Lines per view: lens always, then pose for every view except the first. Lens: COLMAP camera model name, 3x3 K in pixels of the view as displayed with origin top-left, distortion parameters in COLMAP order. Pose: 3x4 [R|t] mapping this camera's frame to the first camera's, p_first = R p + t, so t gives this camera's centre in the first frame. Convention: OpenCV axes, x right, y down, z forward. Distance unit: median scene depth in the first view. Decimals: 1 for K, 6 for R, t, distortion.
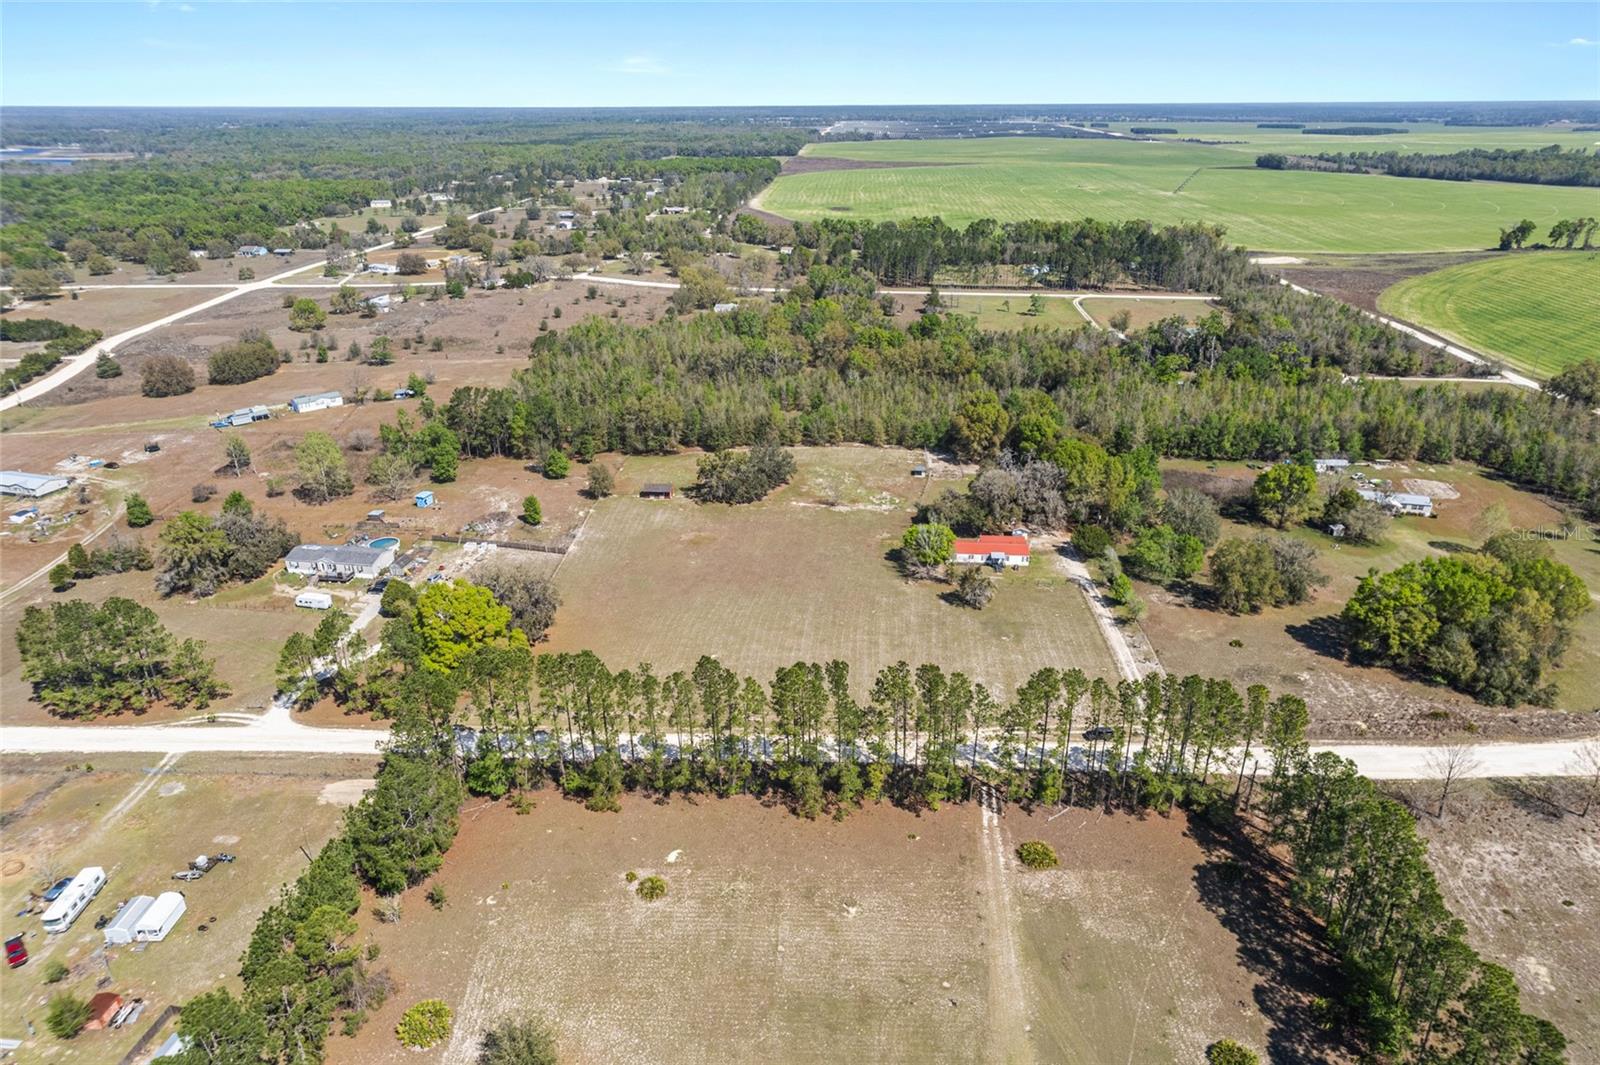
lens RADIAL K [[1018.7, 0, 798.2], [0, 1018.7, 535.3], [0, 0, 1]] dist [-0.060992, 0.054963]
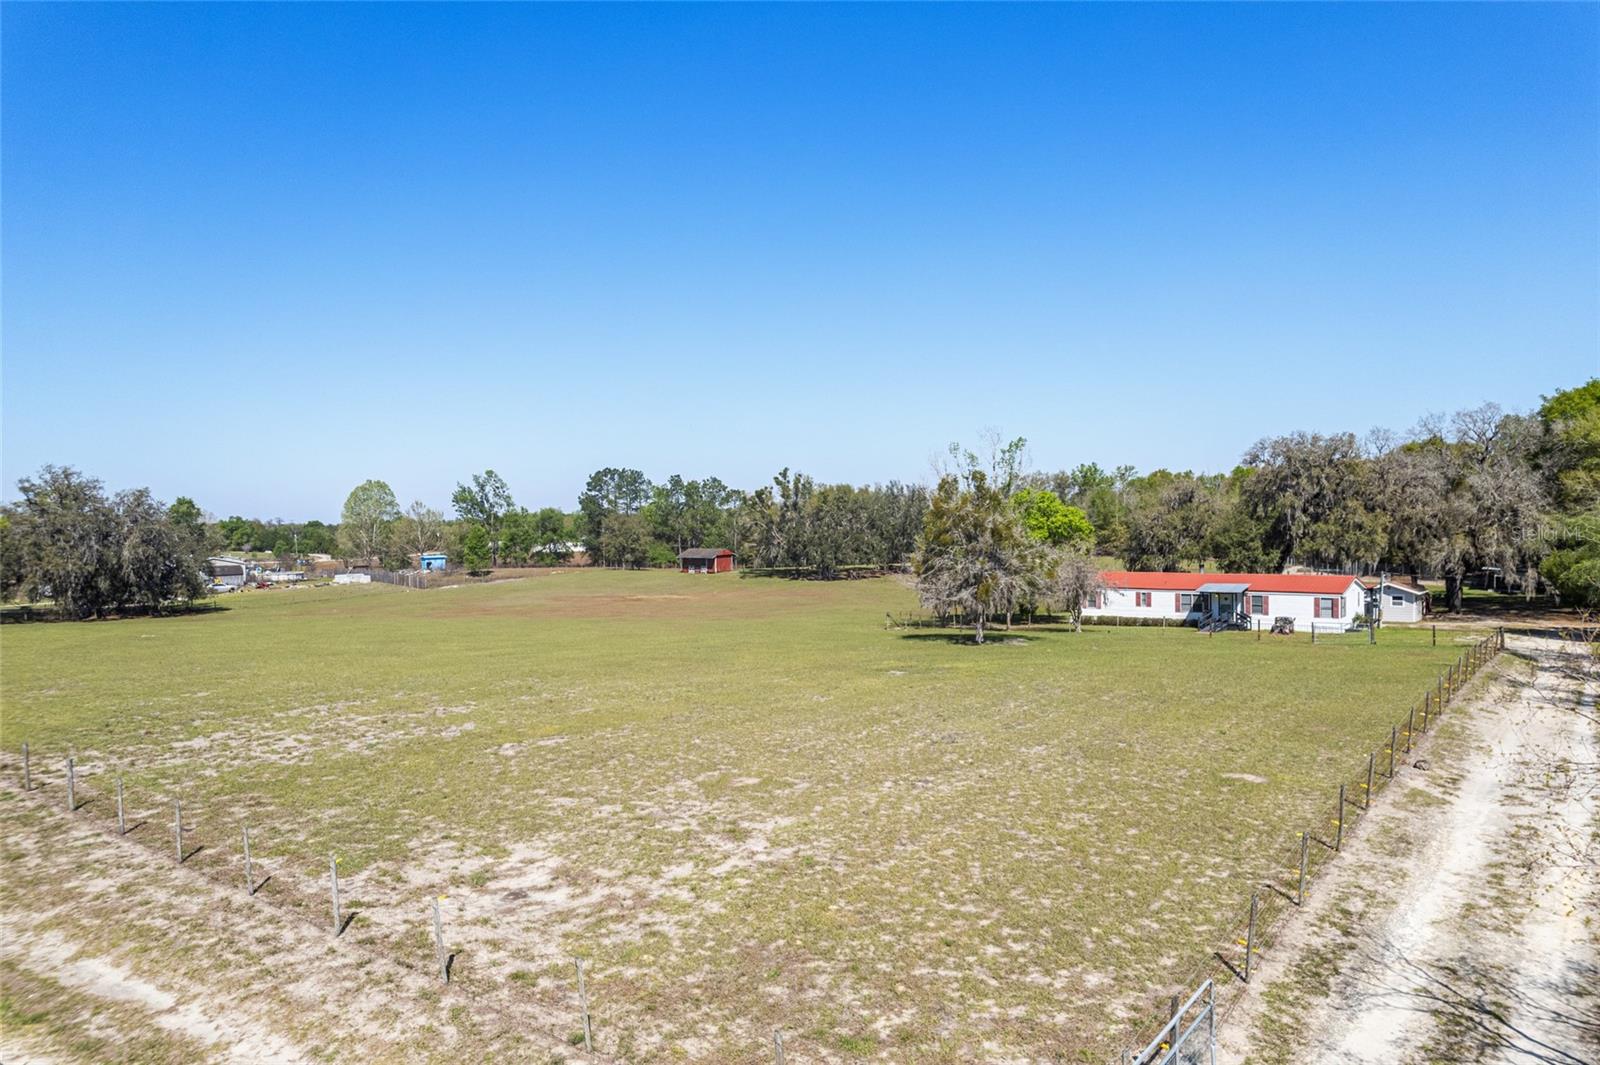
lens RADIAL K [[1018.7, 0, 805.3], [0, 1018.7, 534.8], [0, 0, 1]] dist [-0.060992, 0.054963]
pose [[0.821713, -0.002316, -0.569897, 0.227161], [-0.215494, 0.924484, -0.314470, 0.107153], [0.527589, 0.381214, 0.759161, 0.602301]]
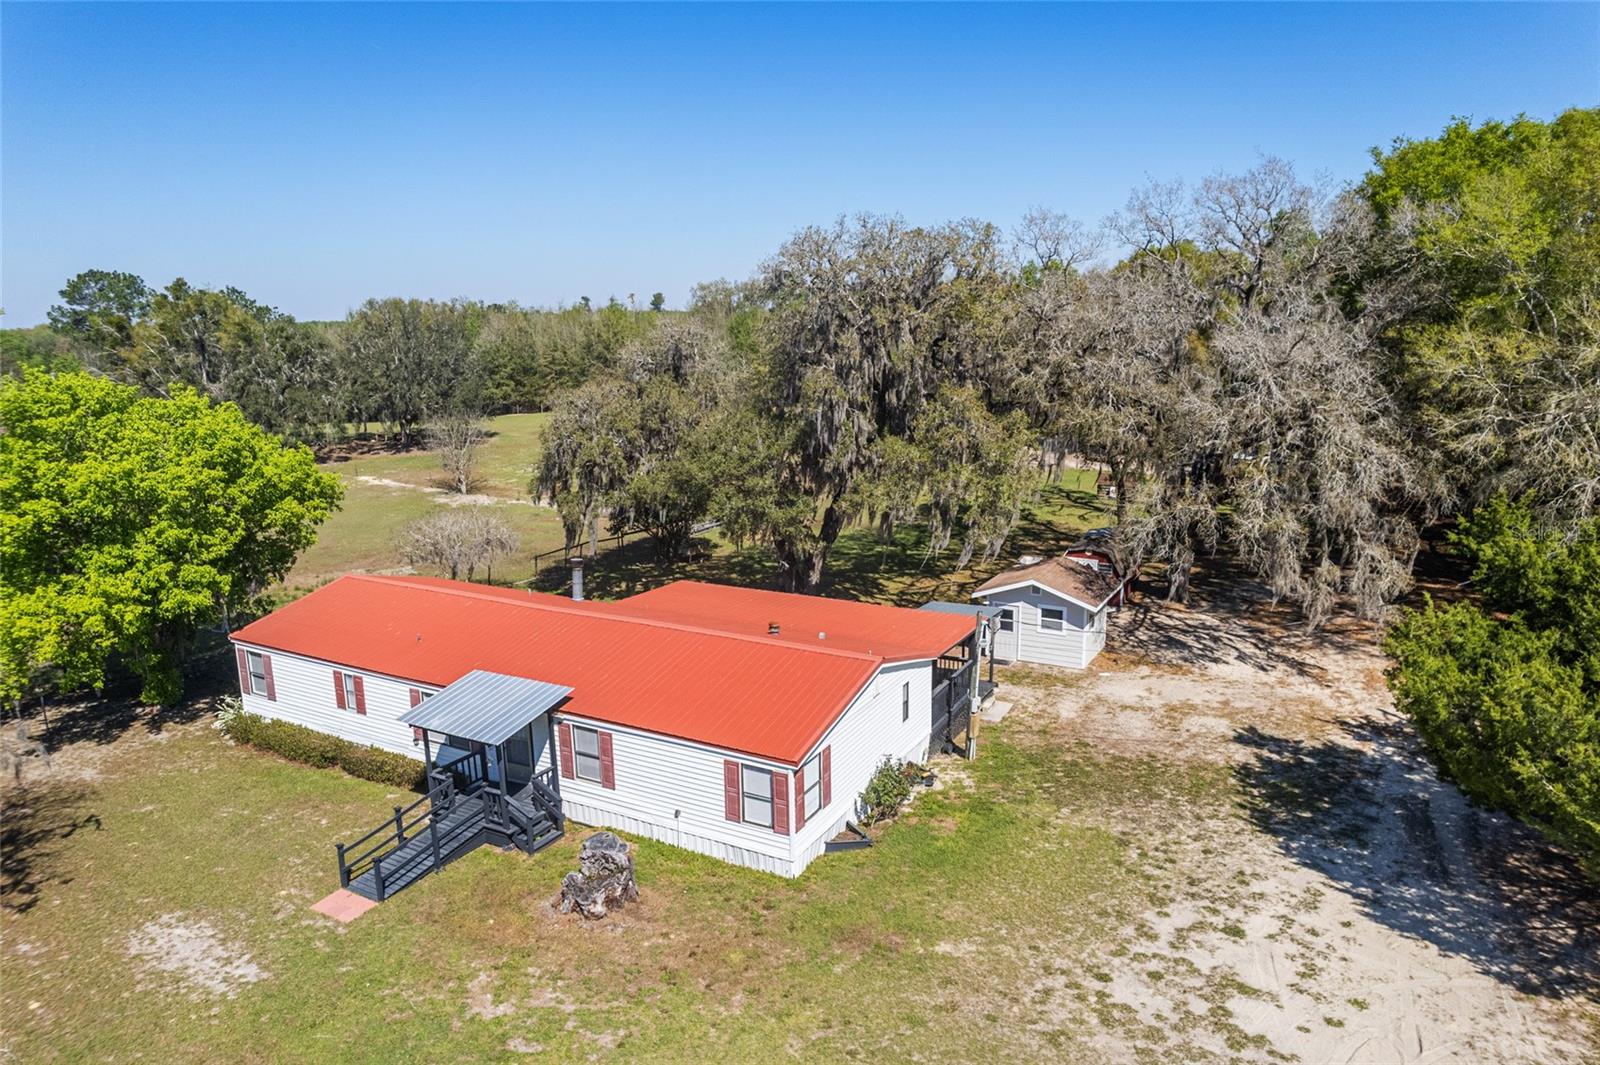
lens RADIAL K [[1018.7, 0, 811.4], [0, 1018.7, 542.6], [0, 0, 1]] dist [-0.060992, 0.054963]
pose [[0.919767, 0.076325, -0.384972, 0.223437], [-0.148582, 0.975613, -0.161563, 0.013288], [0.363253, 0.205800, 0.908677, 0.788462]]
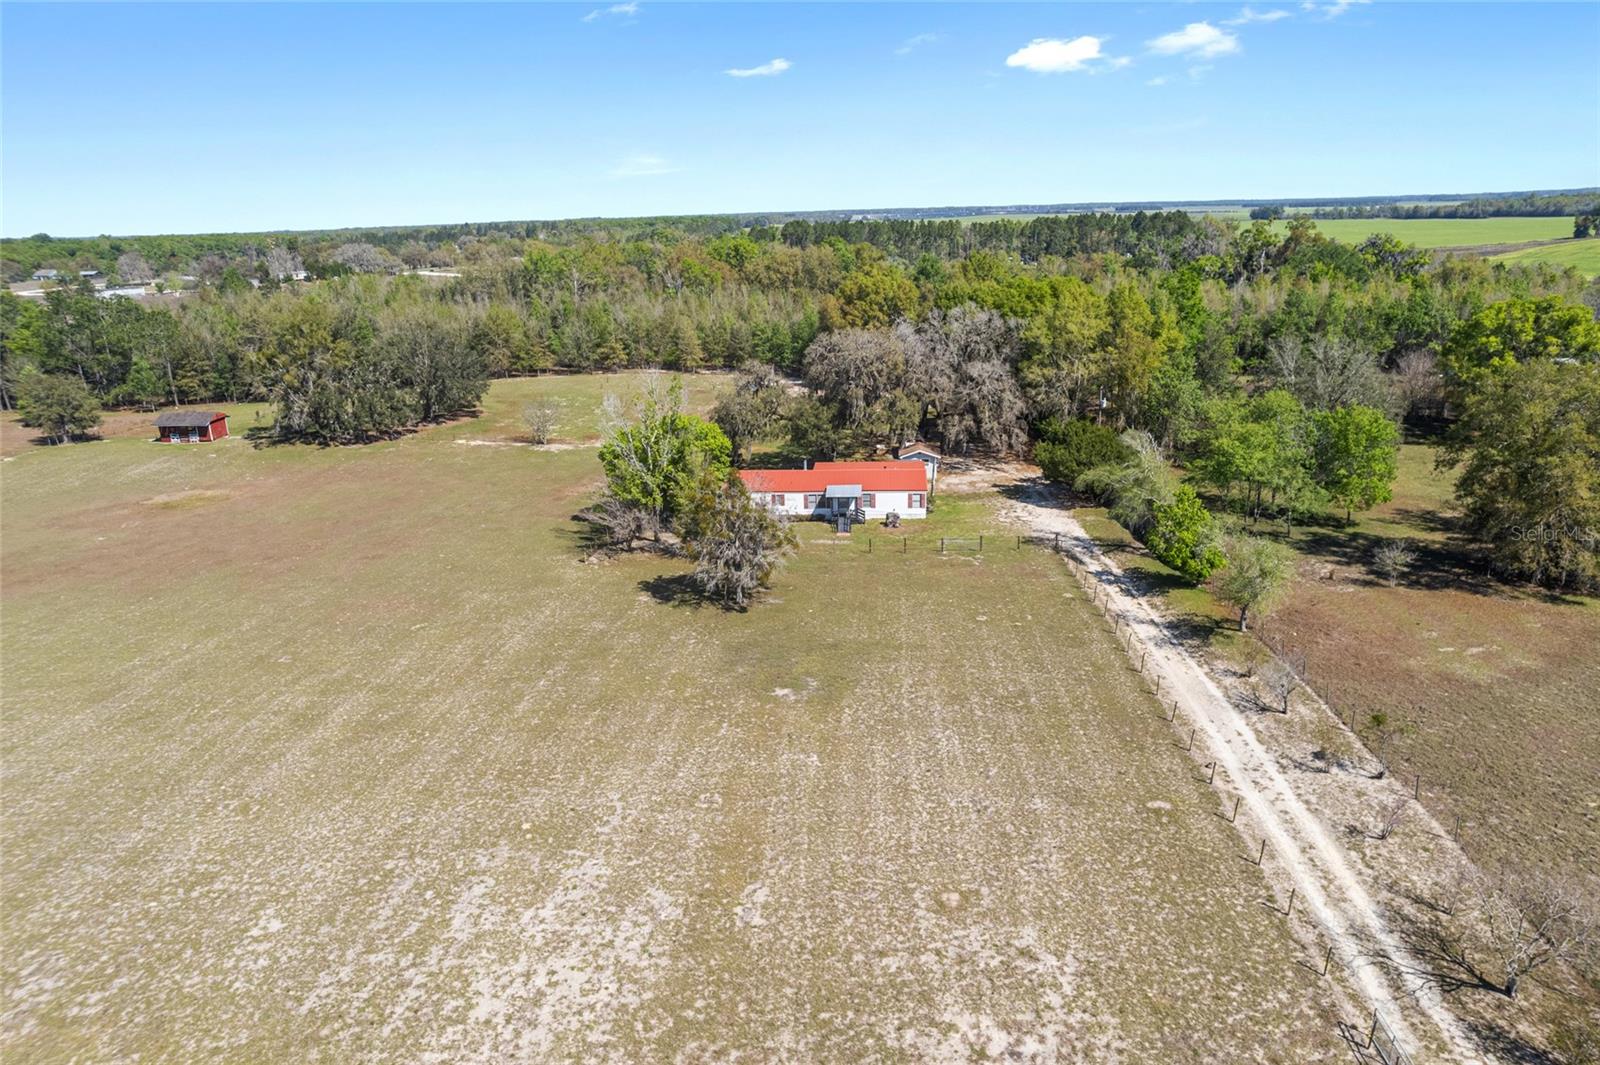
lens RADIAL K [[1018.7, 0, 801.4], [0, 1018.7, 533.4], [0, 0, 1]] dist [-0.060992, 0.054963]
pose [[0.999682, -0.025210, 0.000871, 0.154052], [0.025166, 0.994370, -0.102929, 0.063894], [0.001729, 0.102918, 0.994688, 0.530397]]
